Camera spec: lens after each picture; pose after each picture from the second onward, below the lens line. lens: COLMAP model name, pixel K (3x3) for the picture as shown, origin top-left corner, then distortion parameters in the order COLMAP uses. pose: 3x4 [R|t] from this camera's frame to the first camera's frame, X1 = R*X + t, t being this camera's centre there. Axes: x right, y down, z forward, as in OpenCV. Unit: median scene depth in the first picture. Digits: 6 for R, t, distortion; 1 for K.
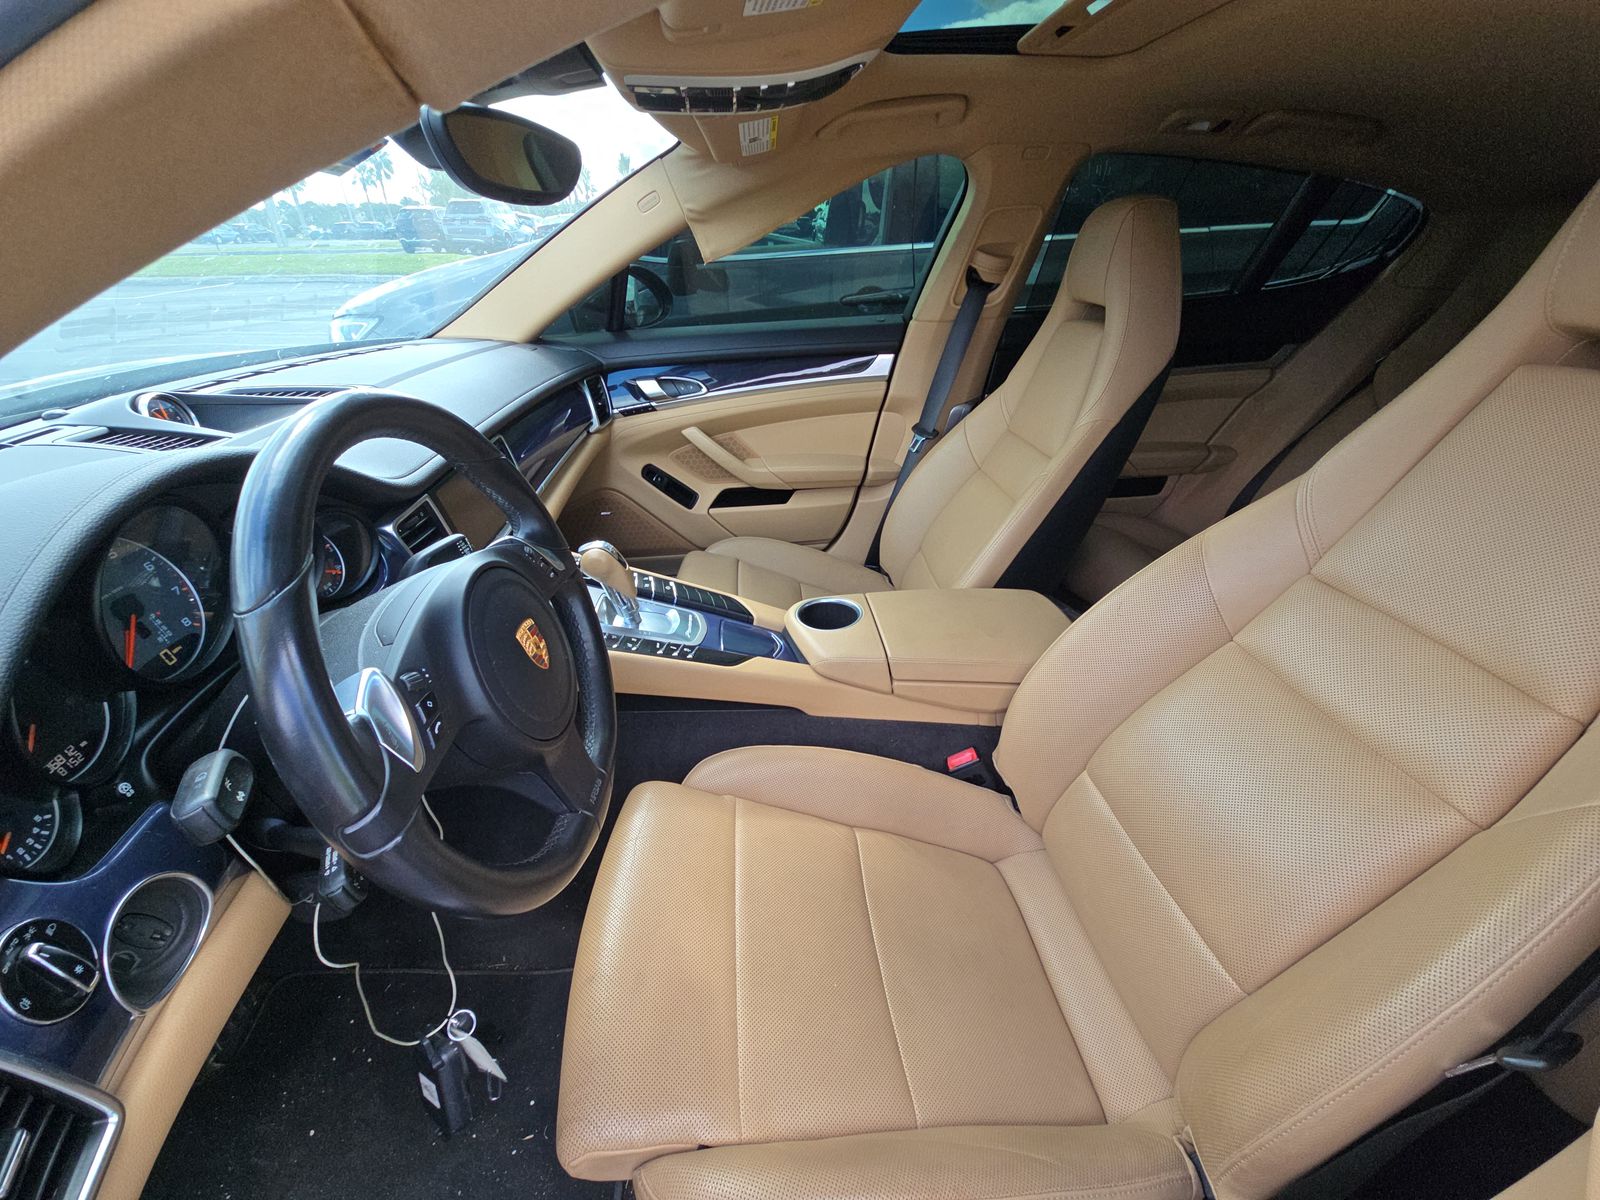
lens RADIAL K [[643.2, 0, 806.8], [0, 643.2, 600.6], [0, 0, 1]] dist [0.003688, -0.004879]
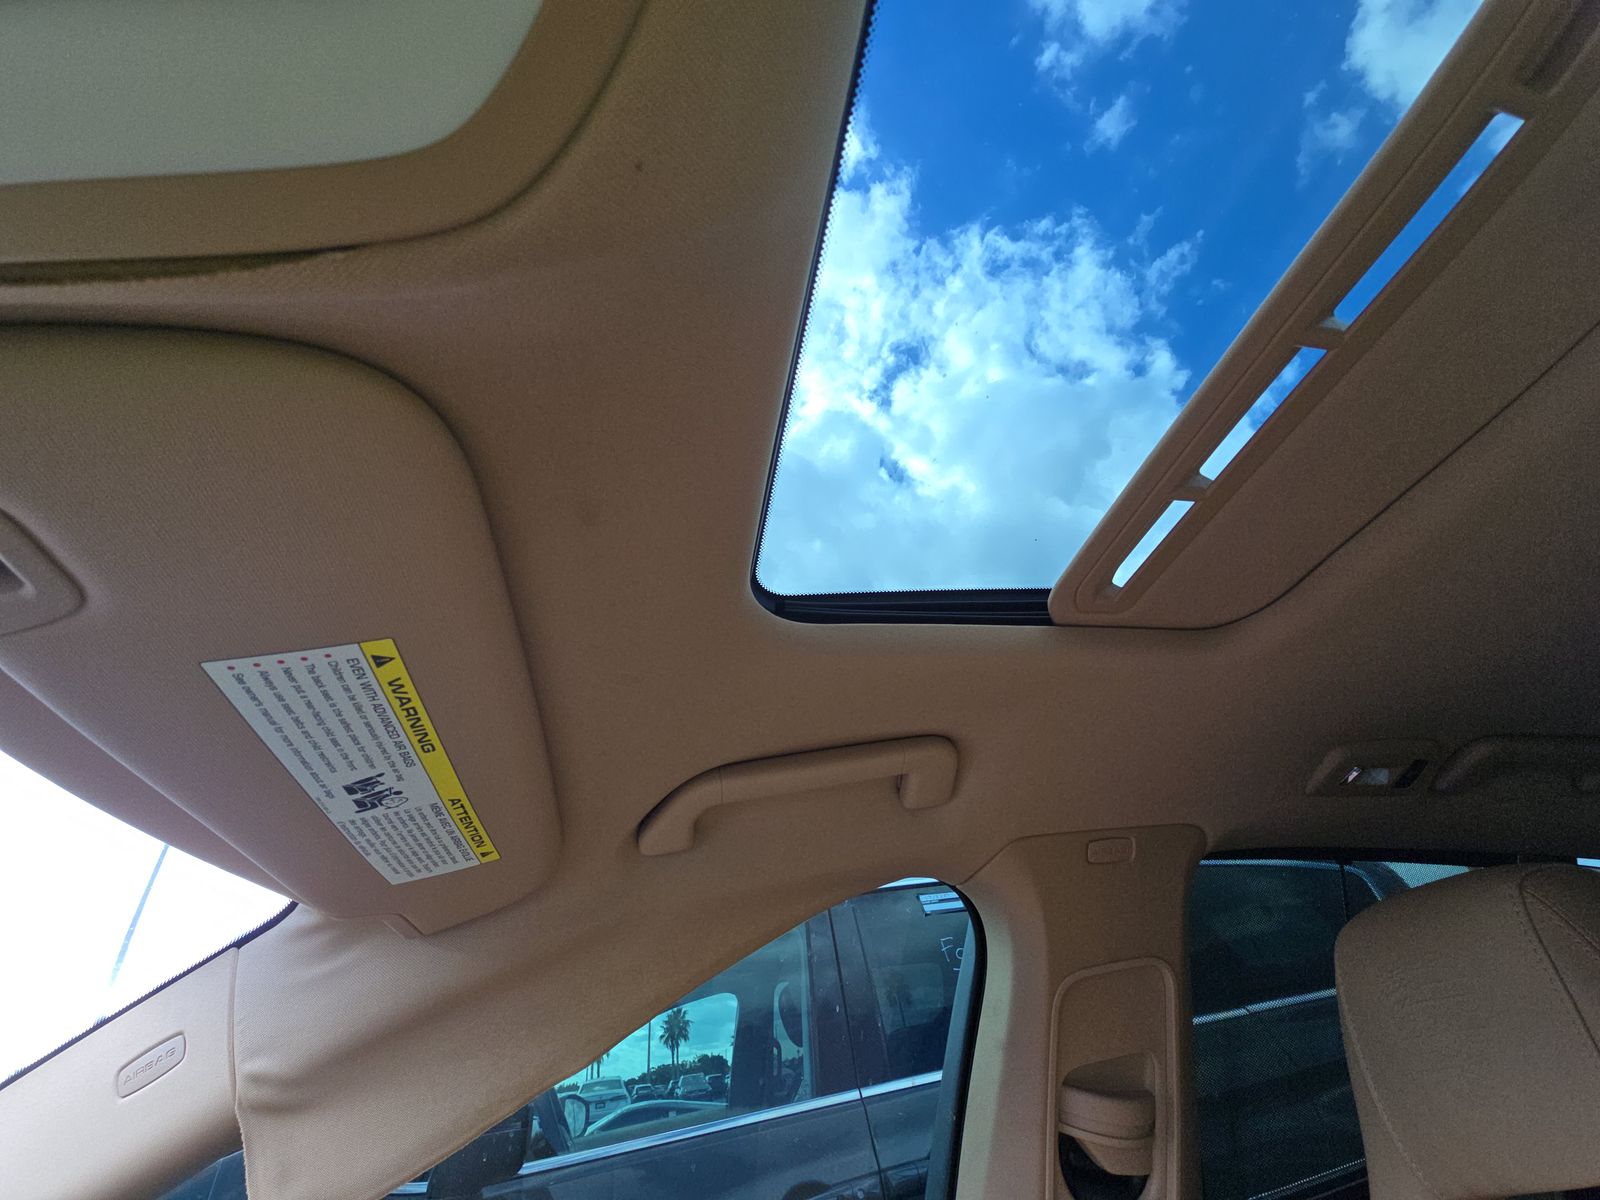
lens RADIAL K [[643.2, 0, 809.1], [0, 643.2, 602.1], [0, 0, 1]] dist [0.003688, -0.004879]
pose [[0.987861, -0.027045, 0.152965, 0.060065], [0.151197, 0.393240, -0.906919, -0.340079], [-0.035624, 0.919038, 0.392555, 0.600125]]
